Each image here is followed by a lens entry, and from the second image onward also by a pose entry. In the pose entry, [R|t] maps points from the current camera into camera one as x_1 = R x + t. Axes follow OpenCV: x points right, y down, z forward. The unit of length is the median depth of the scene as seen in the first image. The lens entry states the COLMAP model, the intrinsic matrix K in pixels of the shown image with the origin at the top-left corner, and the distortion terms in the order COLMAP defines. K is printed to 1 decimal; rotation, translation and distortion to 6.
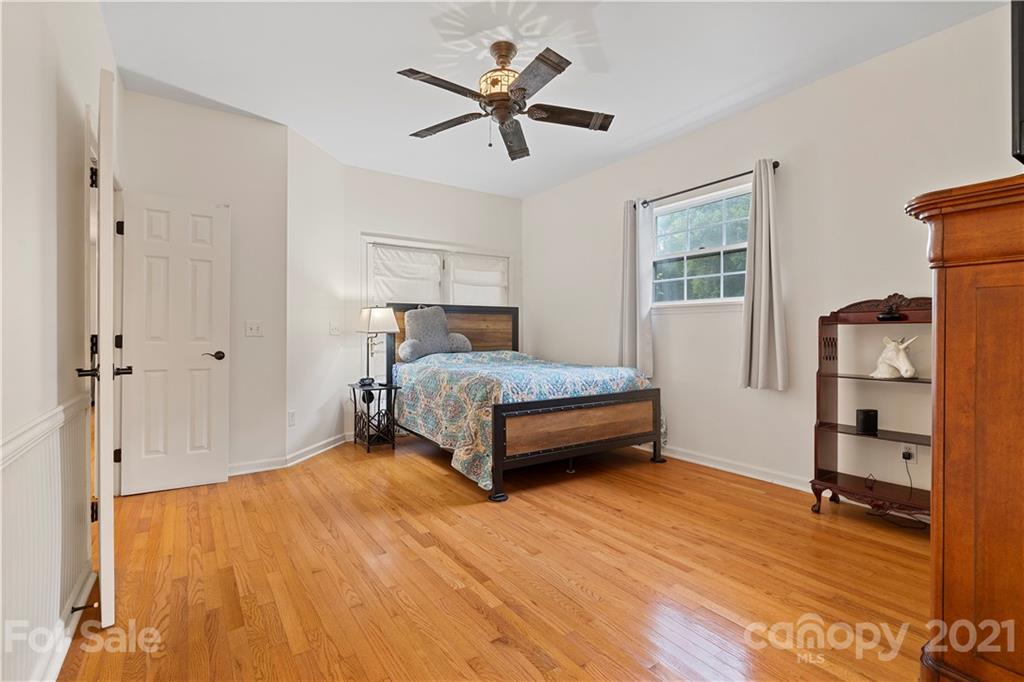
lens RADIAL K [[477.1, 0, 511.1], [0, 477.1, 326.6], [0, 0, 1]] dist [-0.001047, 0.000103]
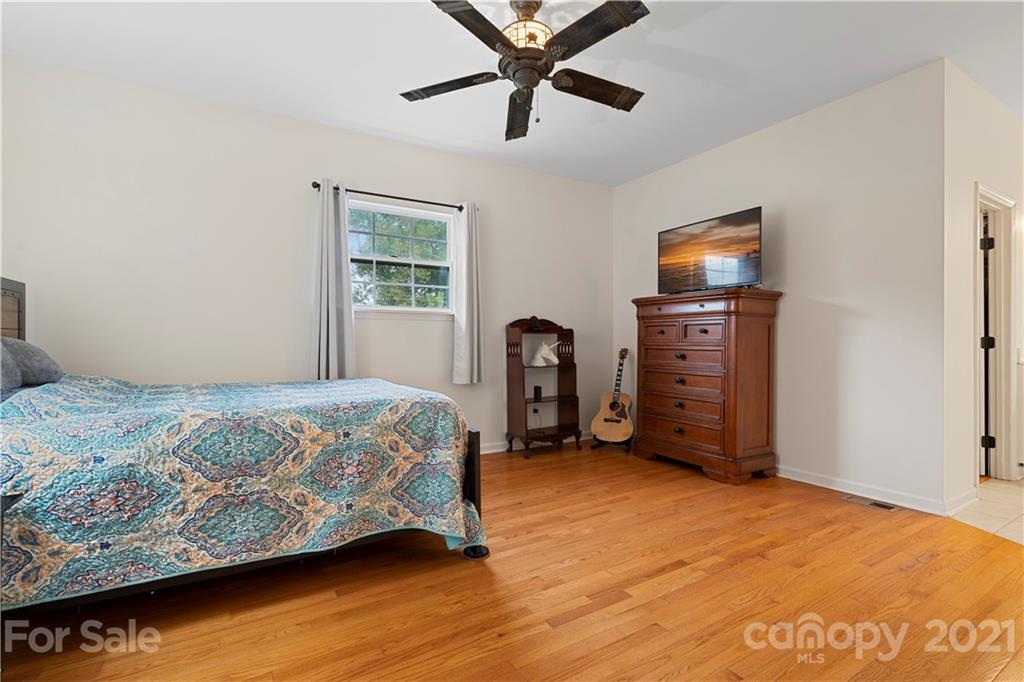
lens RADIAL K [[472.2, 0, 506.1], [0, 472.2, 342.7], [0, 0, 1]] dist [-0.003051, 0.000316]
pose [[0.050907, -0.001206, 0.998703, -0.851319], [-0.012977, 0.999914, 0.001869, 0.022836], [-0.998619, -0.013055, 0.050887, 0.999886]]
